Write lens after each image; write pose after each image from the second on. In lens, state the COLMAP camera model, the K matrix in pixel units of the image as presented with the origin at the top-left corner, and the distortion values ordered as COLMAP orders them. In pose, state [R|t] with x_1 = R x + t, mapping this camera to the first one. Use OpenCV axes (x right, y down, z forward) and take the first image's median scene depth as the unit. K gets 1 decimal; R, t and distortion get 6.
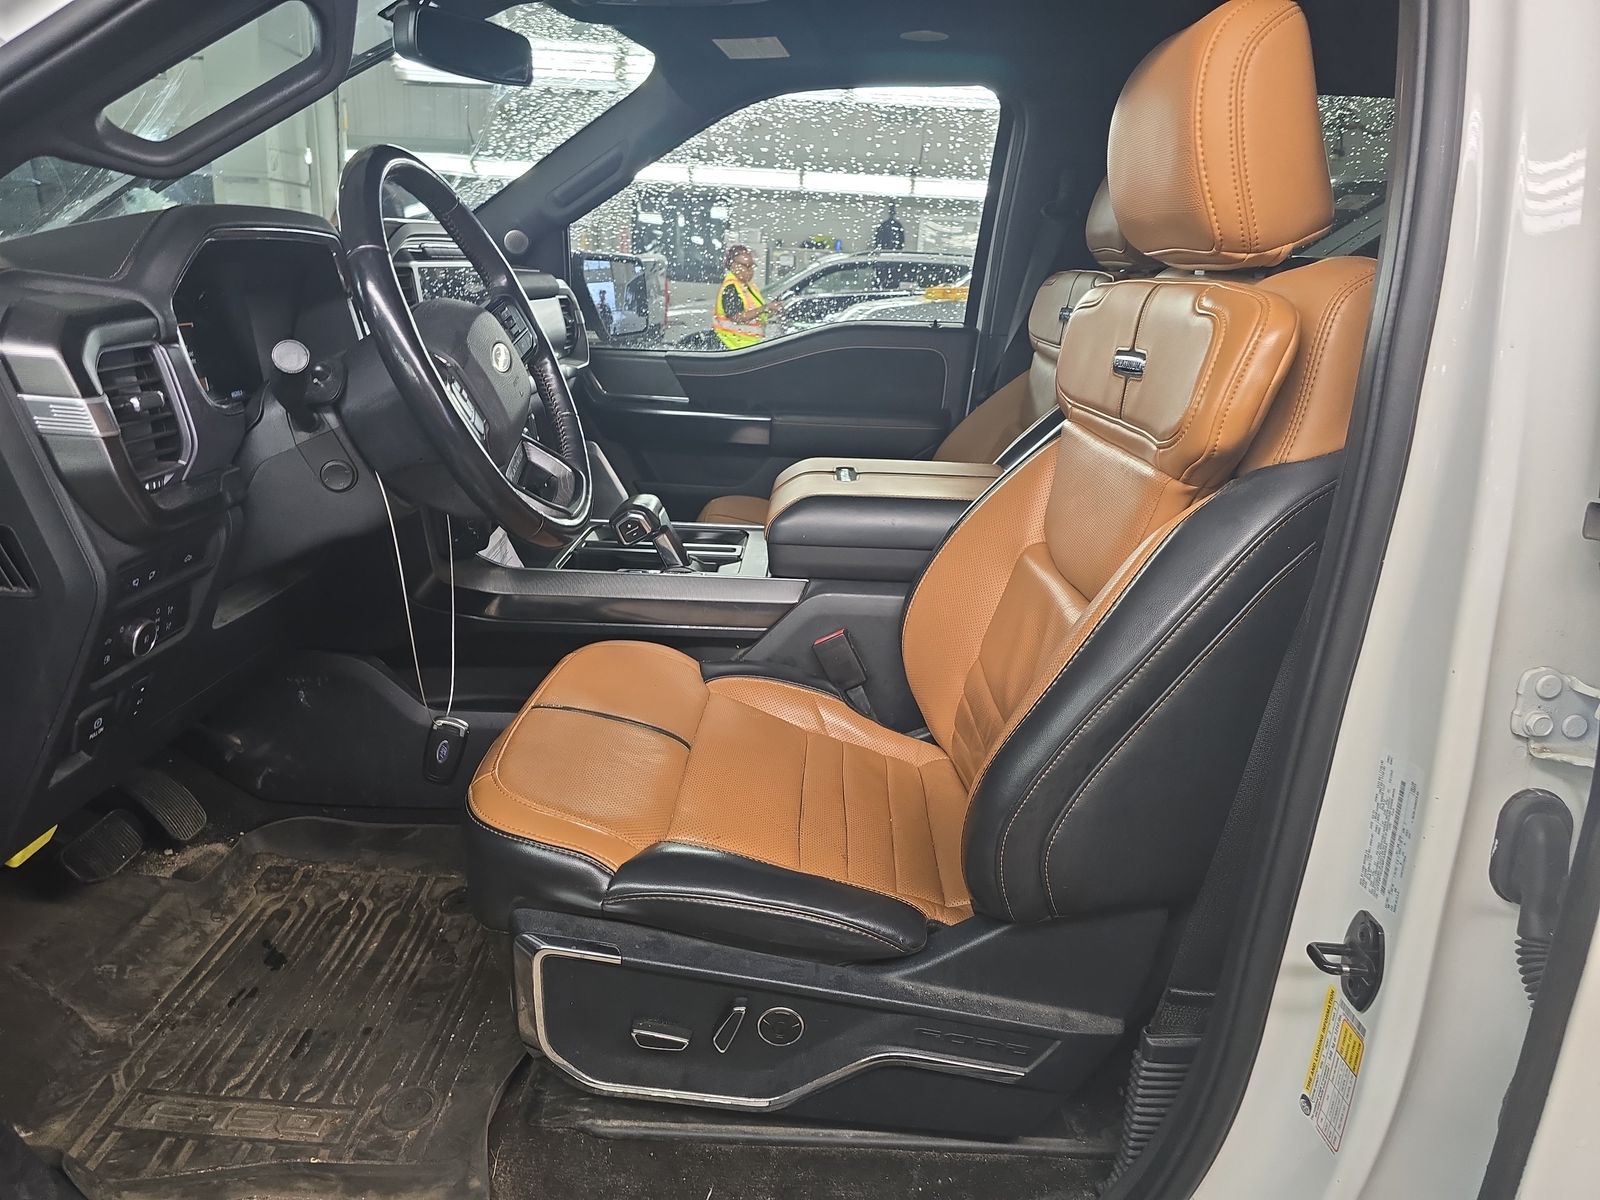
lens RADIAL K [[1082.9, 0, 803.7], [0, 1082.9, 599.9], [0, 0, 1]] dist [0.022222, -0.028807]
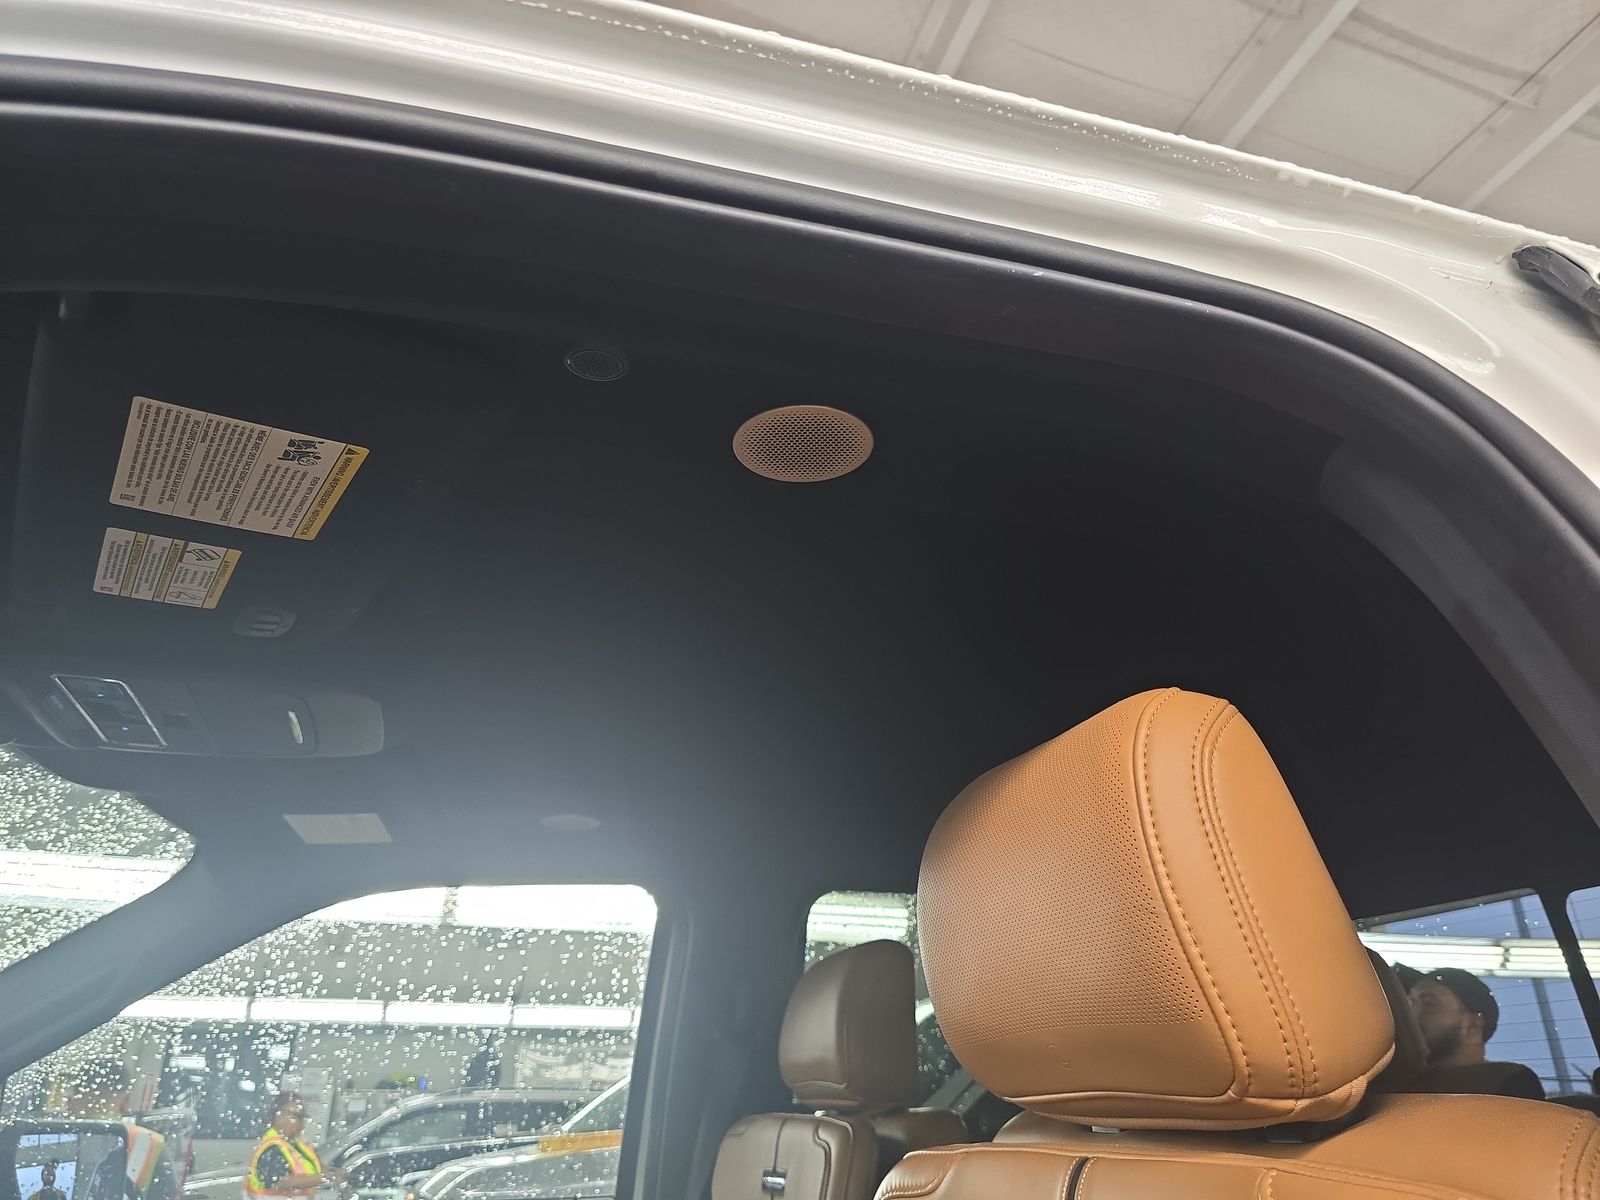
lens RADIAL K [[1082.9, 0, 802.8], [0, 1082.9, 603.9], [0, 0, 1]] dist [0.022222, -0.028807]
pose [[0.941025, 0.095059, 0.324709, -0.004054], [0.144049, 0.755824, -0.638733, -0.079003], [-0.306140, 0.647838, 0.697556, 0.219866]]
